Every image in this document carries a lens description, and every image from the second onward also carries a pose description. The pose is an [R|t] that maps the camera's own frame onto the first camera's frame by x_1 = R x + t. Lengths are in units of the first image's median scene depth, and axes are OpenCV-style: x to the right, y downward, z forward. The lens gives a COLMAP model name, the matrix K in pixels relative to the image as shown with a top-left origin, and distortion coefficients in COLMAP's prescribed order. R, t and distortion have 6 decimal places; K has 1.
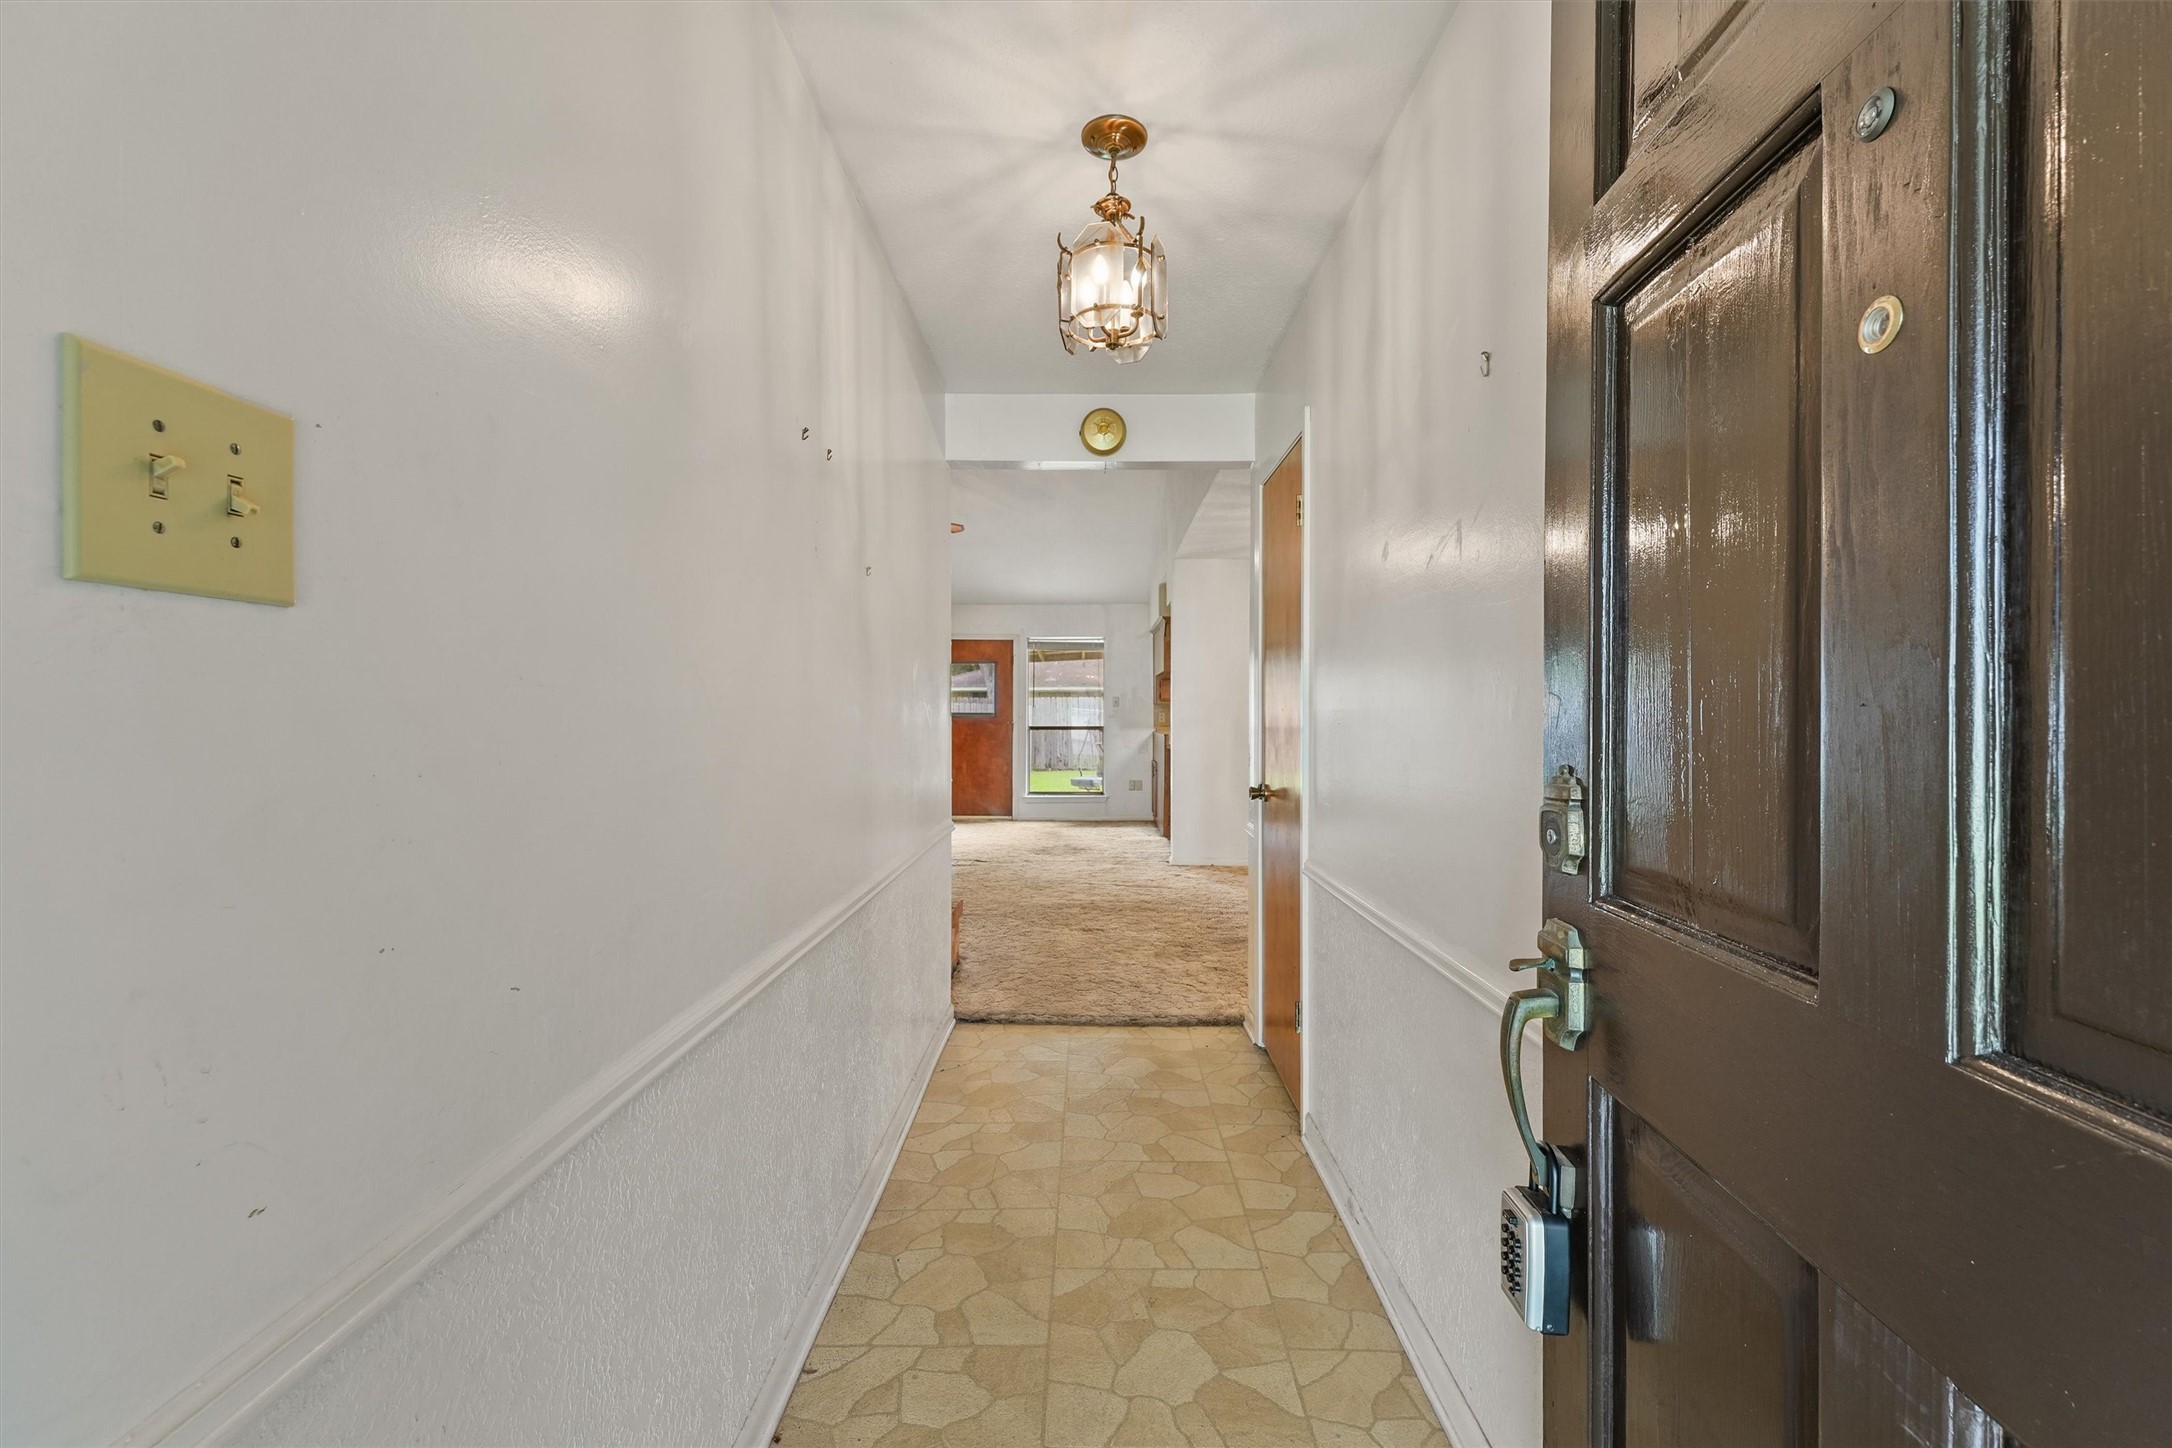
lens RADIAL K [[859.6, 0, 1085.7], [0, 859.6, 720.1], [0, 0, 1]] dist [0.000751, -0.000025]
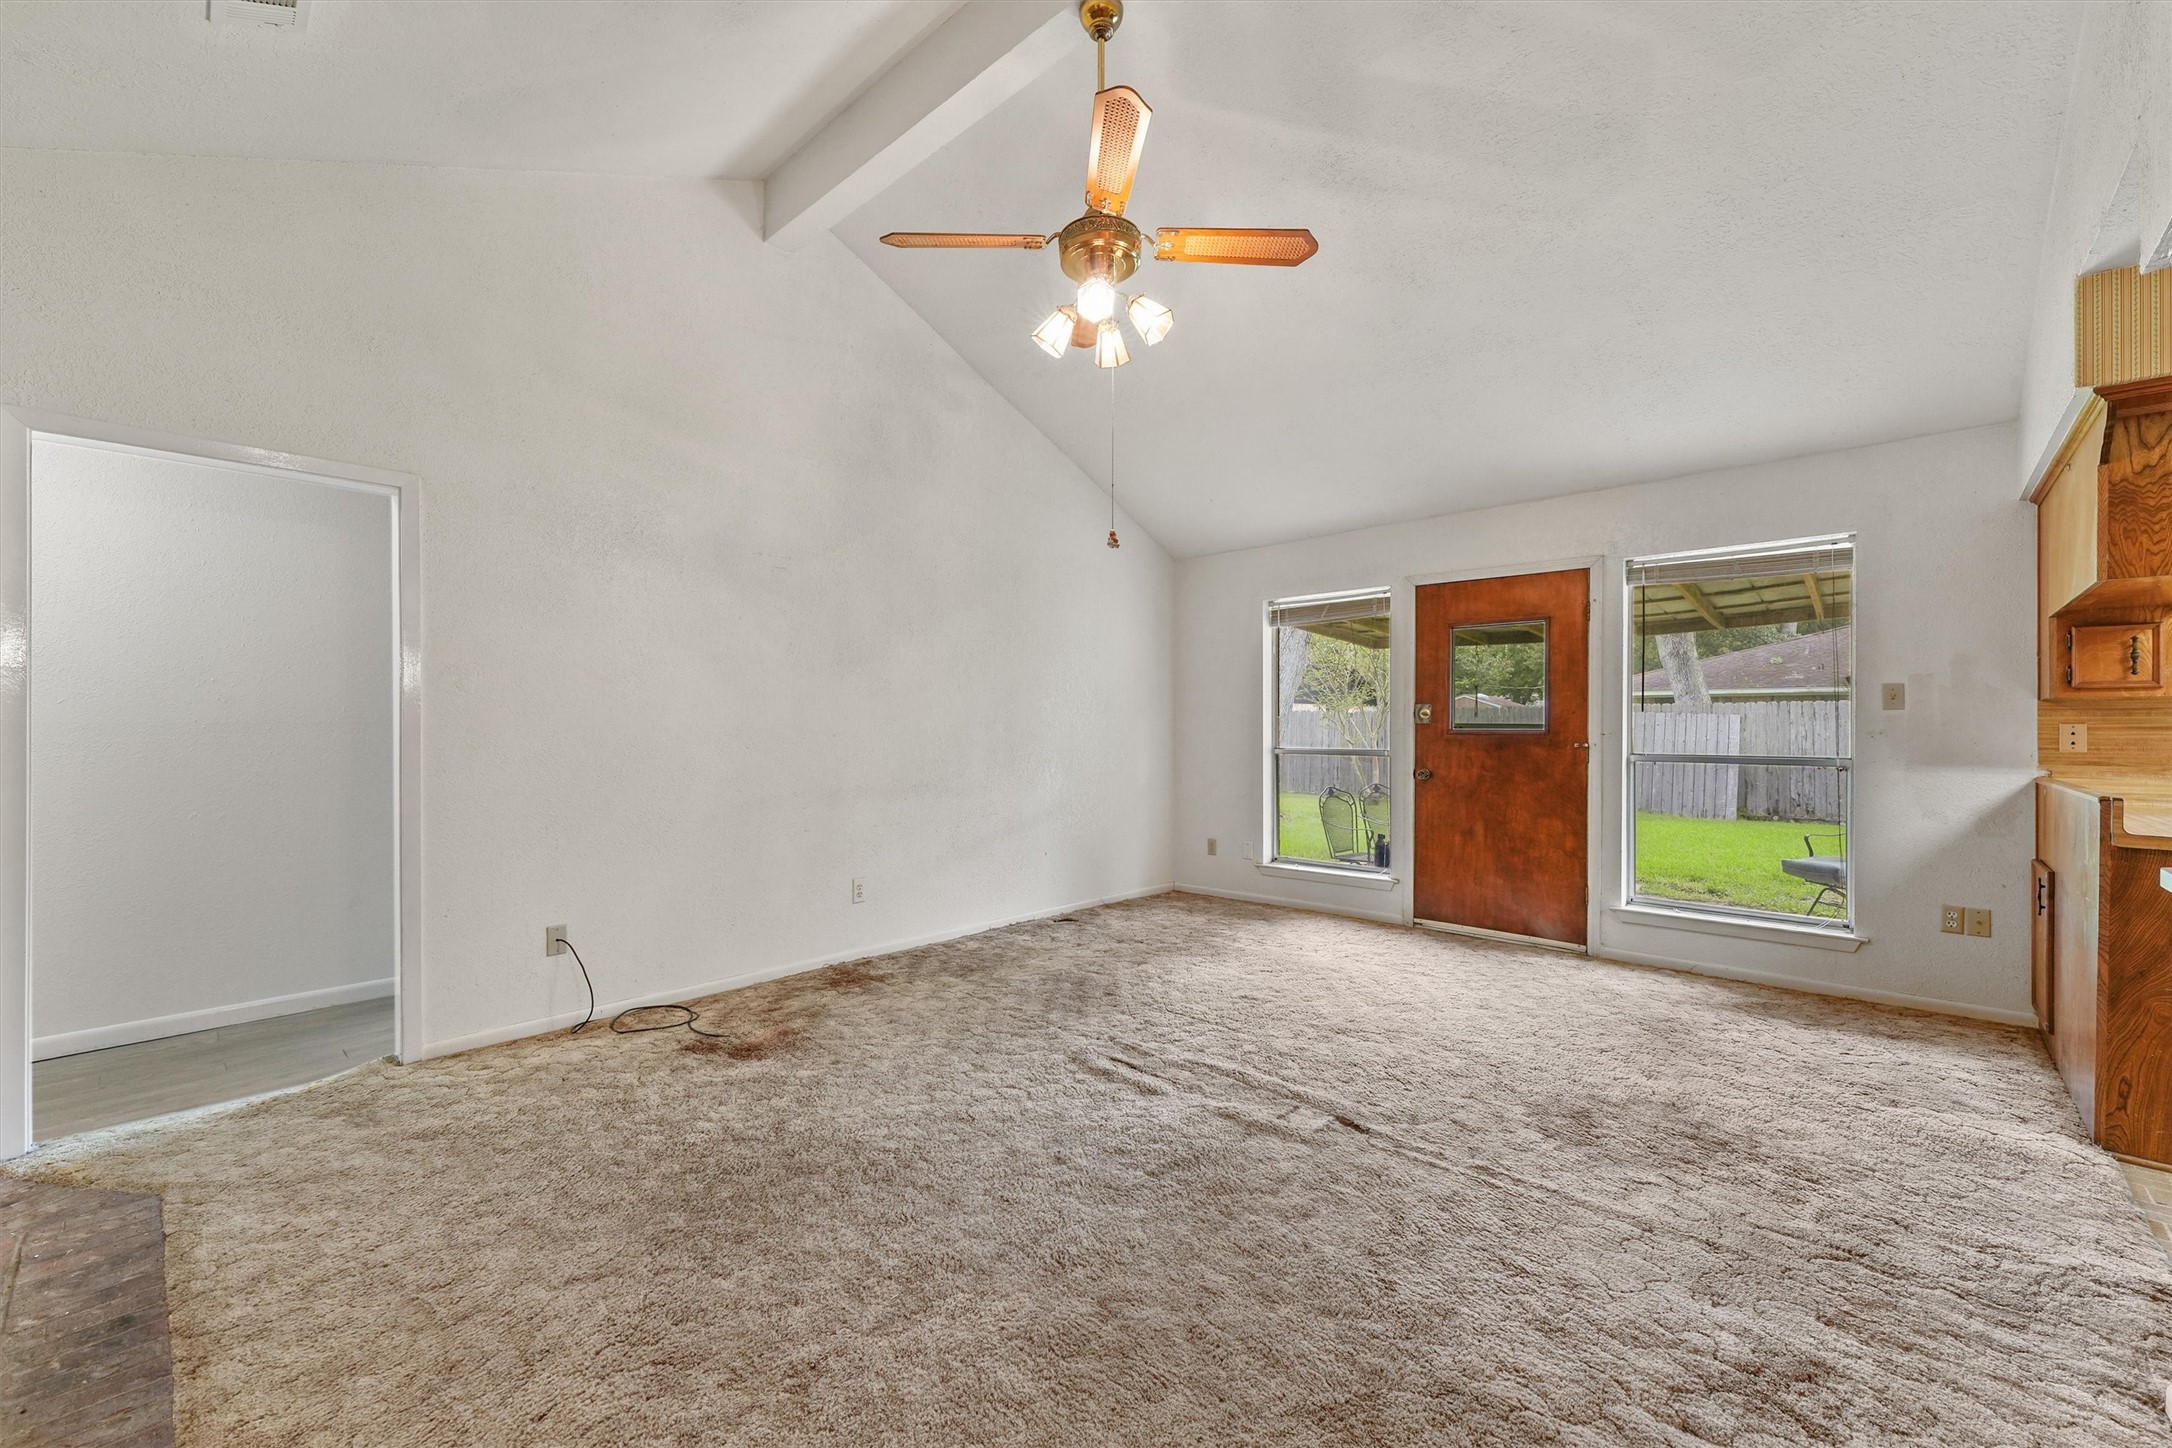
lens RADIAL K [[859.6, 0, 1089.8], [0, 859.6, 726.4], [0, 0, 1]] dist [0.000751, -0.000025]
pose [[0.735240, 0.000411, -0.677806, 0.032175], [-0.006501, 0.999958, -0.006446, -0.002460], [0.677775, 0.009146, 0.735212, 0.474249]]
